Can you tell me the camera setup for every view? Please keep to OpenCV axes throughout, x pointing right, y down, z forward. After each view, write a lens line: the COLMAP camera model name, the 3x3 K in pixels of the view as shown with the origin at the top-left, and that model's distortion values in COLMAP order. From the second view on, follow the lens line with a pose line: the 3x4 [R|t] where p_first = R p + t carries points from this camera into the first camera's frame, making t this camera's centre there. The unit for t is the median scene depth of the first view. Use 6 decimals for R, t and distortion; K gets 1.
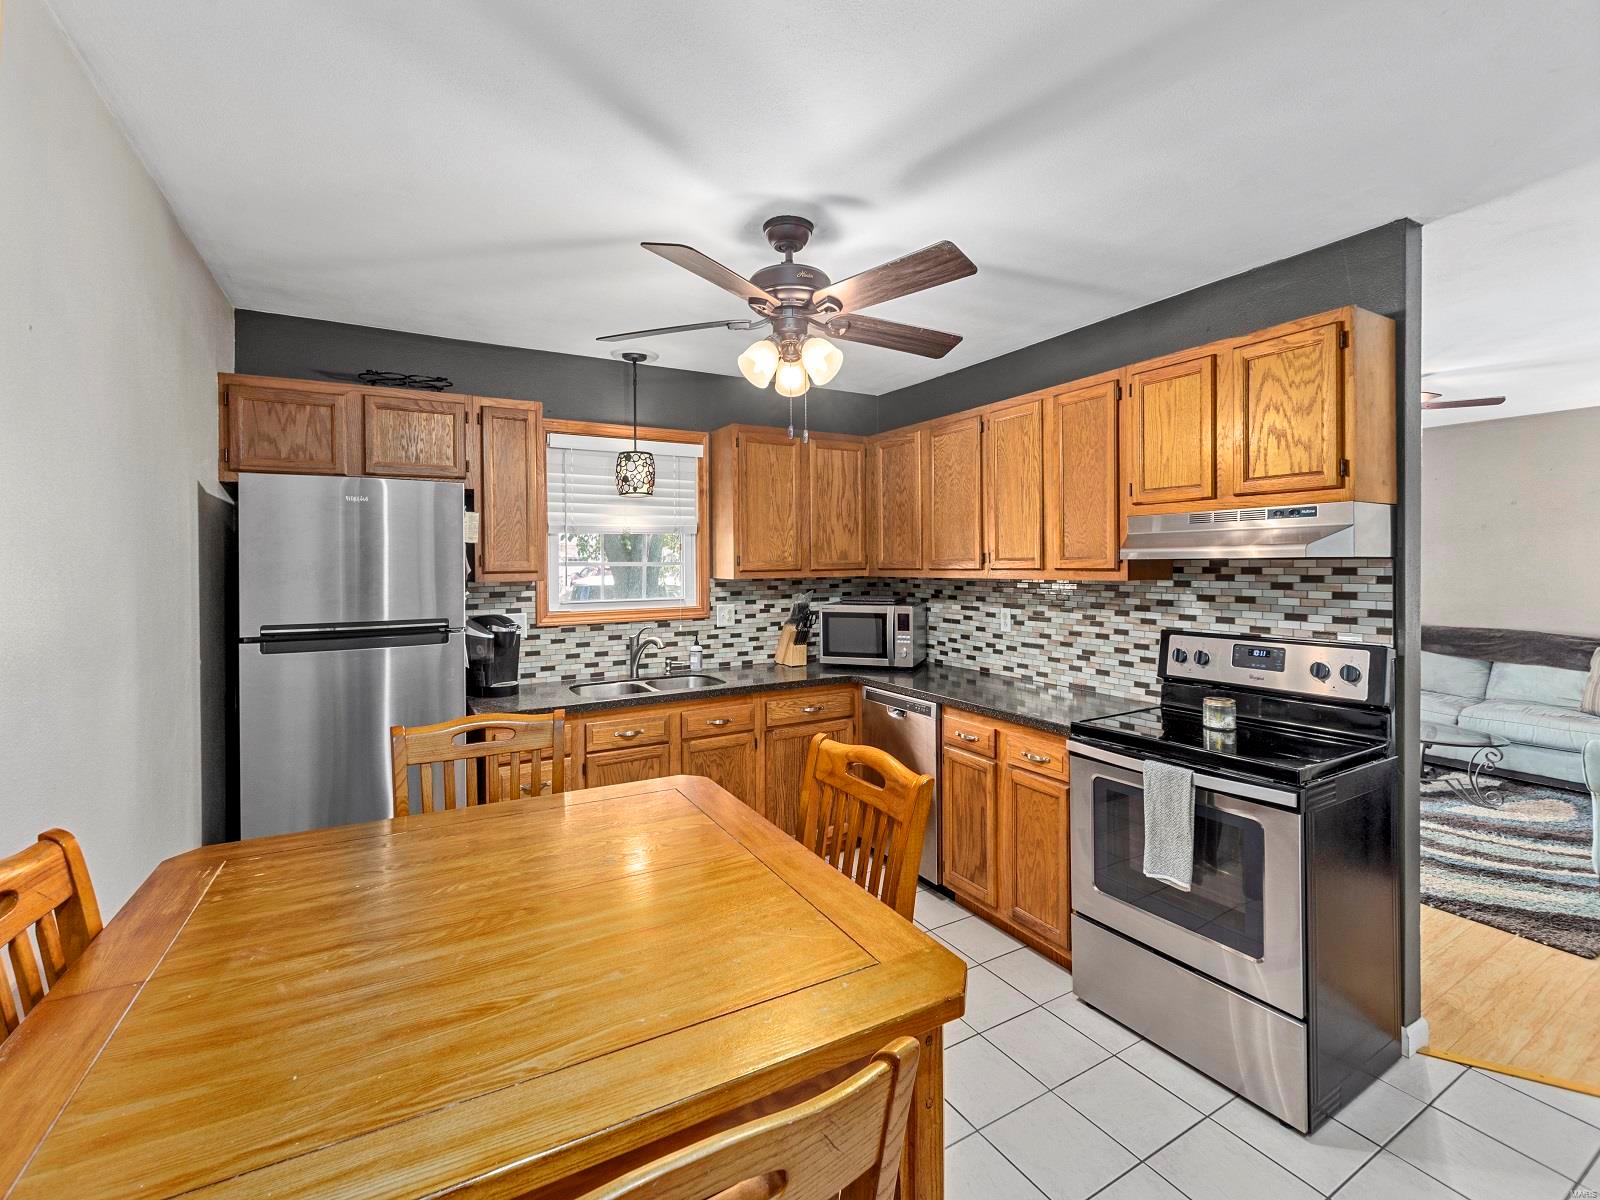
lens RADIAL K [[705.2, 0, 801.9], [0, 705.2, 563.1], [0, 0, 1]] dist [0.001778, -0.001069]
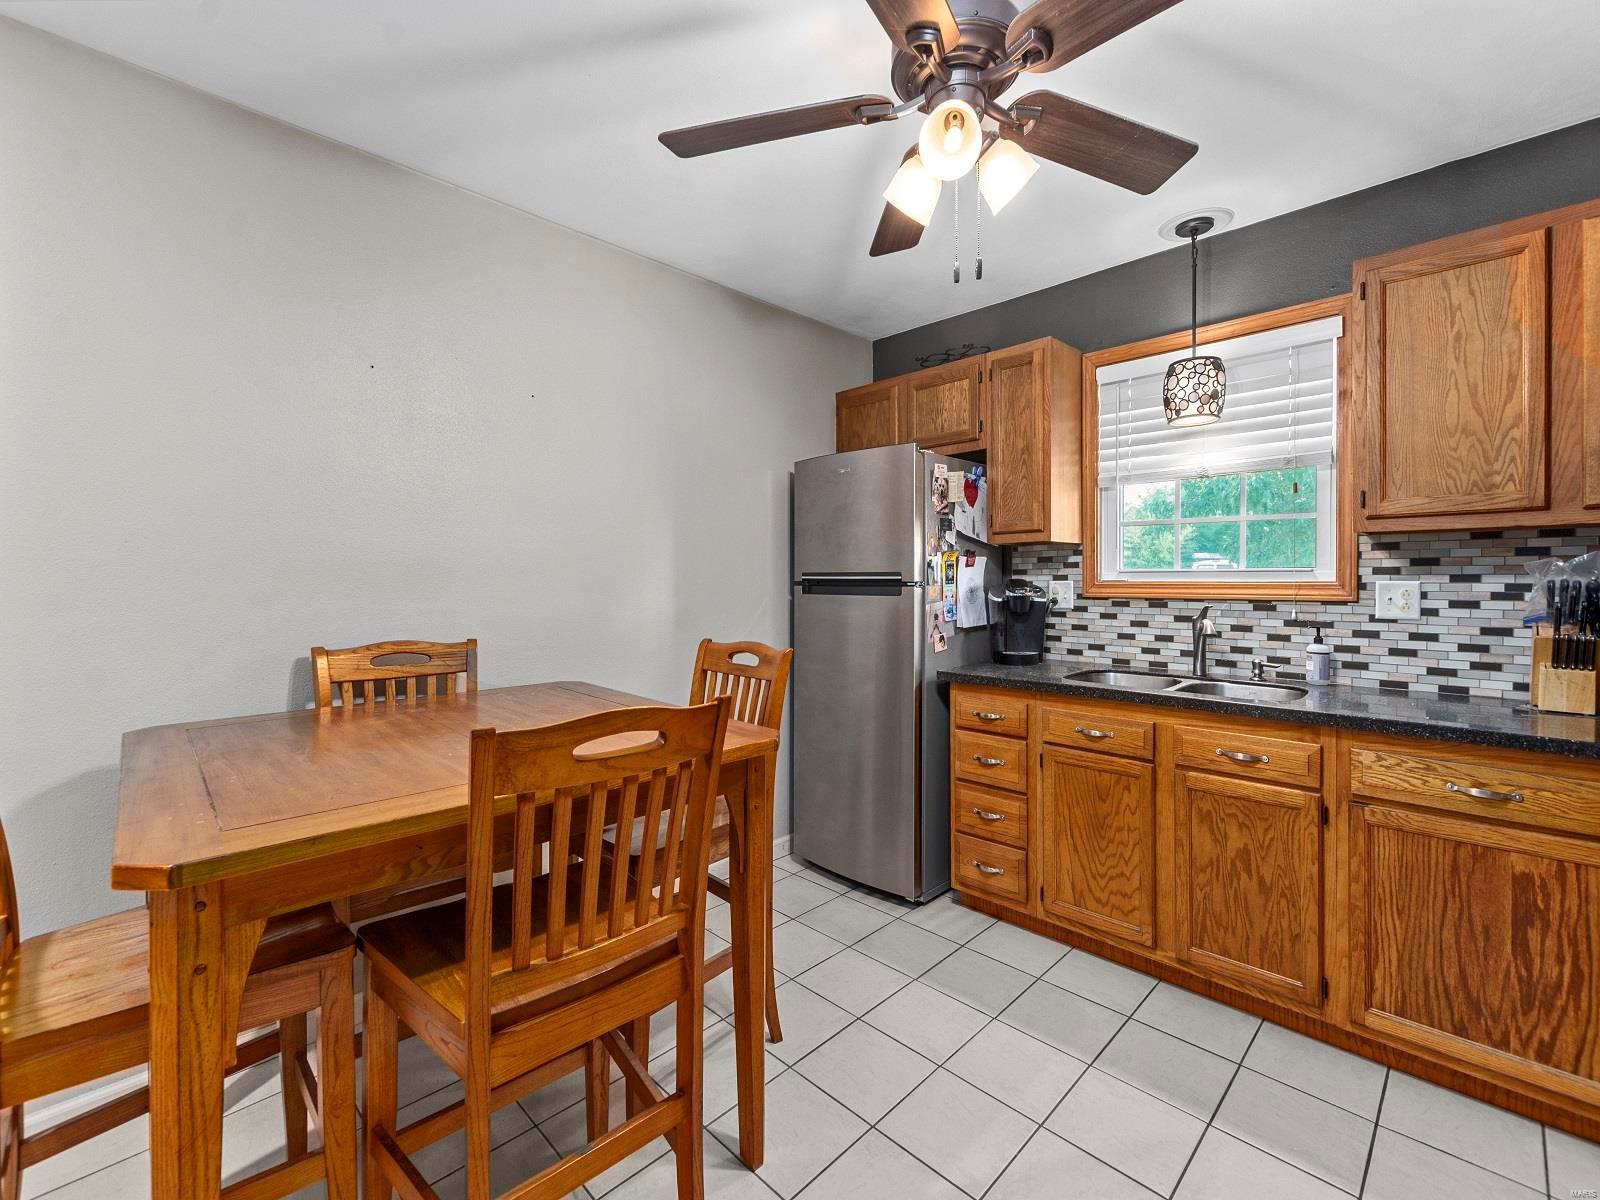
lens RADIAL K [[698.3, 0, 805.1], [0, 698.3, 582.8], [0, 0, 1]] dist [0.003254, -0.000119]
pose [[0.260658, 0.015893, -0.965300, 0.362096], [0.000460, 0.999862, 0.016586, 0.057842], [0.965431, -0.004768, 0.260615, 0.443796]]
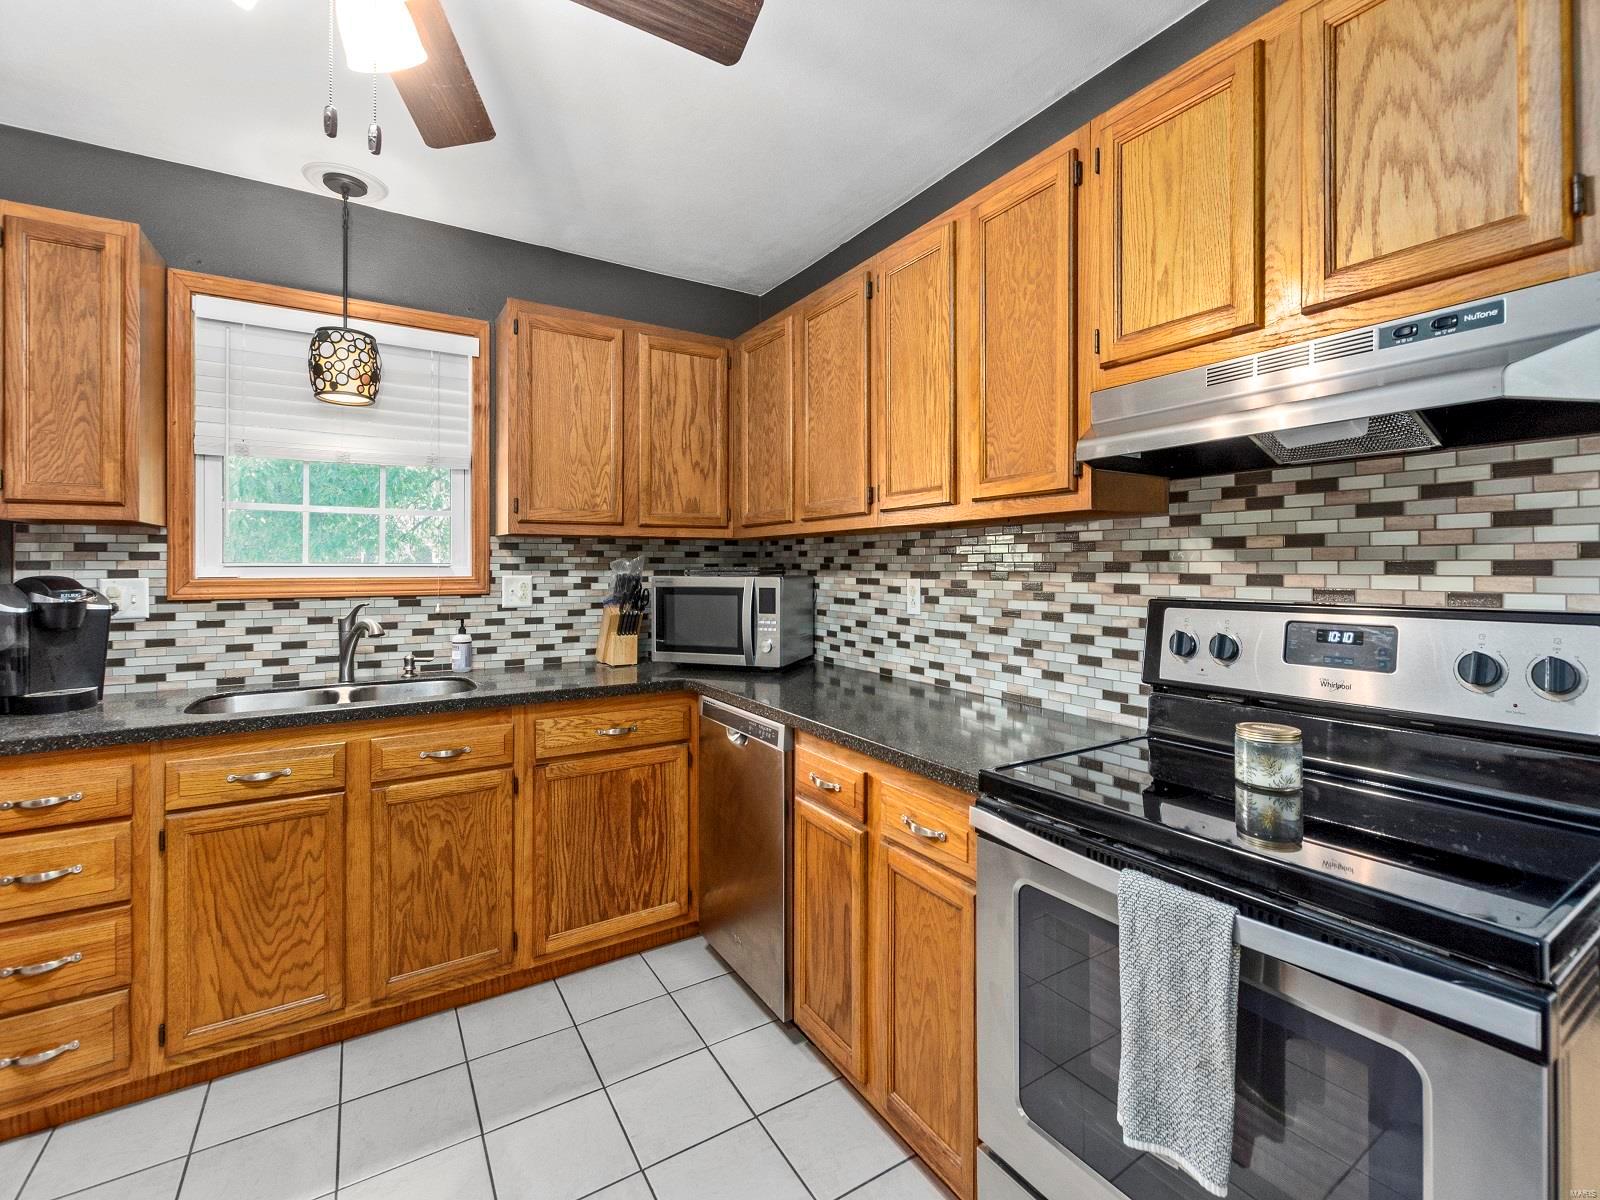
lens RADIAL K [[705.2, 0, 801.9], [0, 705.2, 563.1], [0, 0, 1]] dist [0.001778, -0.001069]
pose [[0.999500, 0.007807, 0.030646, 0.169072], [-0.007582, 0.999943, -0.007464, 0.057077], [-0.030702, 0.007228, 0.999502, 0.351414]]
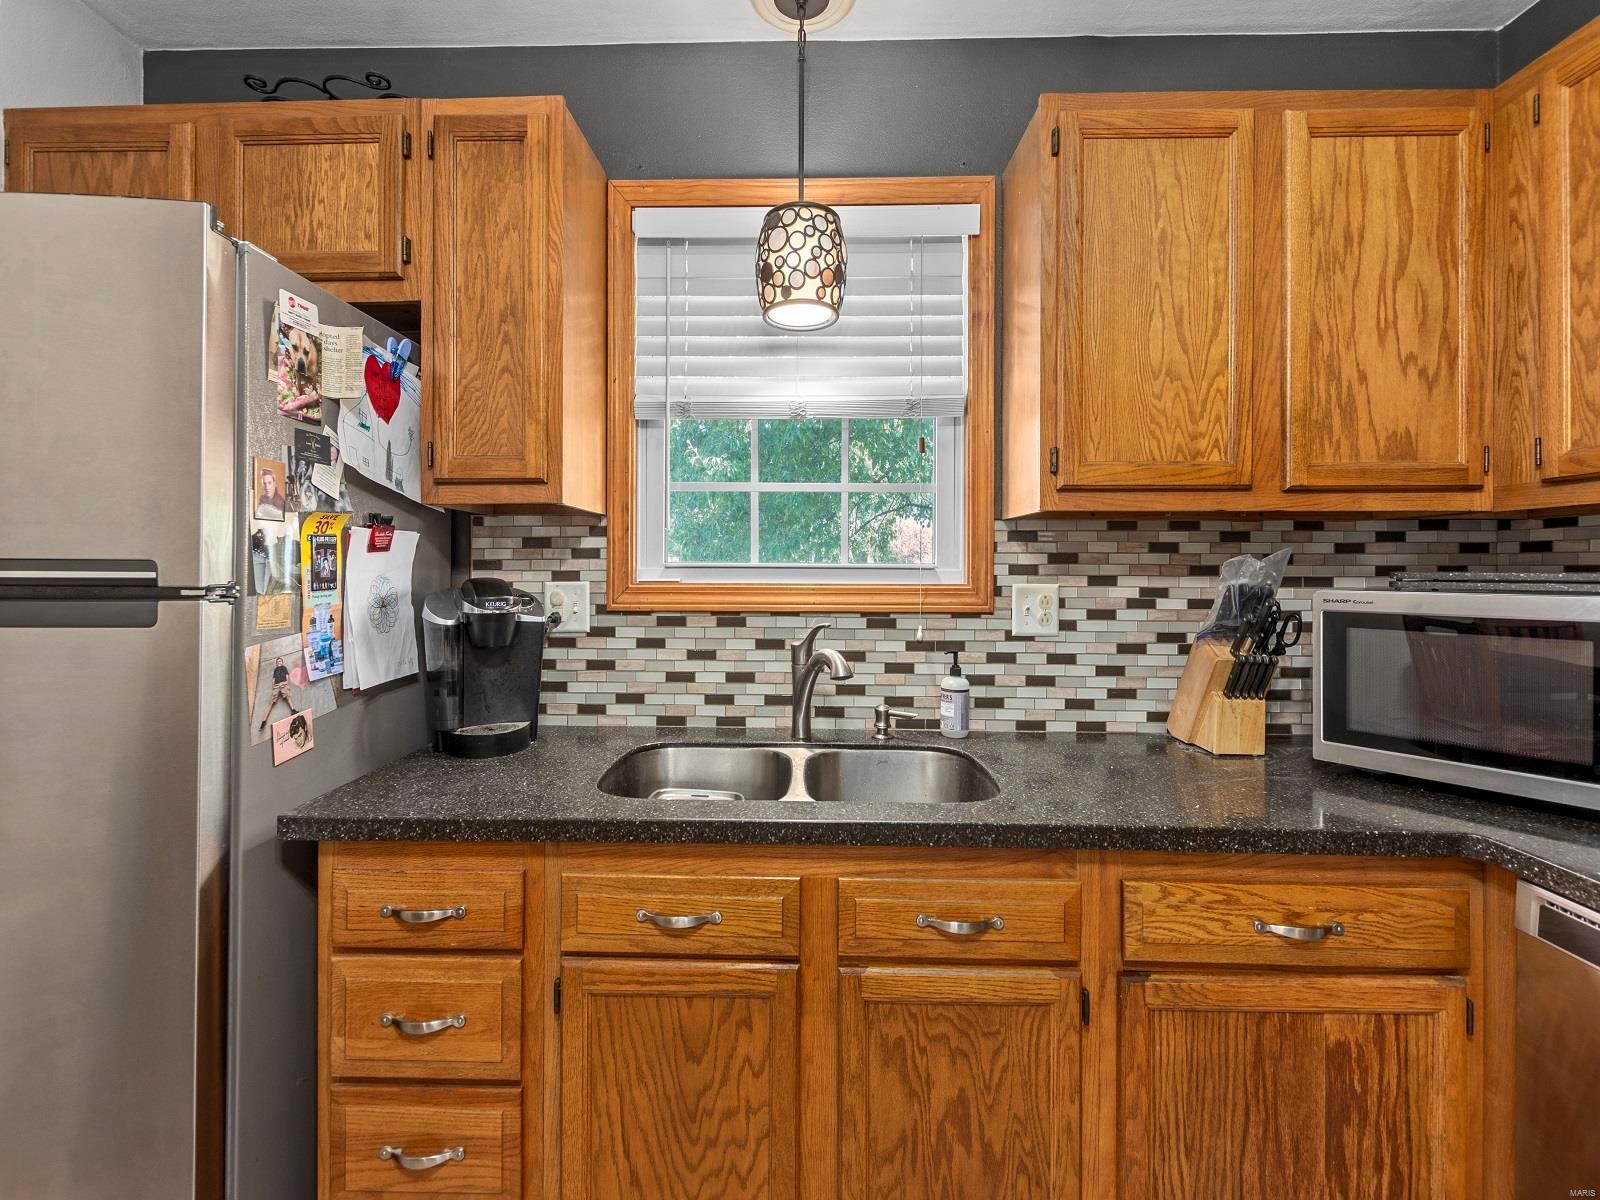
lens RADIAL K [[700.9, 0, 794.0], [0, 700.9, 570.3], [0, 0, 1]] dist [0.002428, -0.000492]
pose [[0.851070, 0.011985, -0.524915, -0.012833], [-0.012803, 0.999916, 0.002072, 0.059206], [0.524895, 0.004957, 0.851152, 0.652417]]
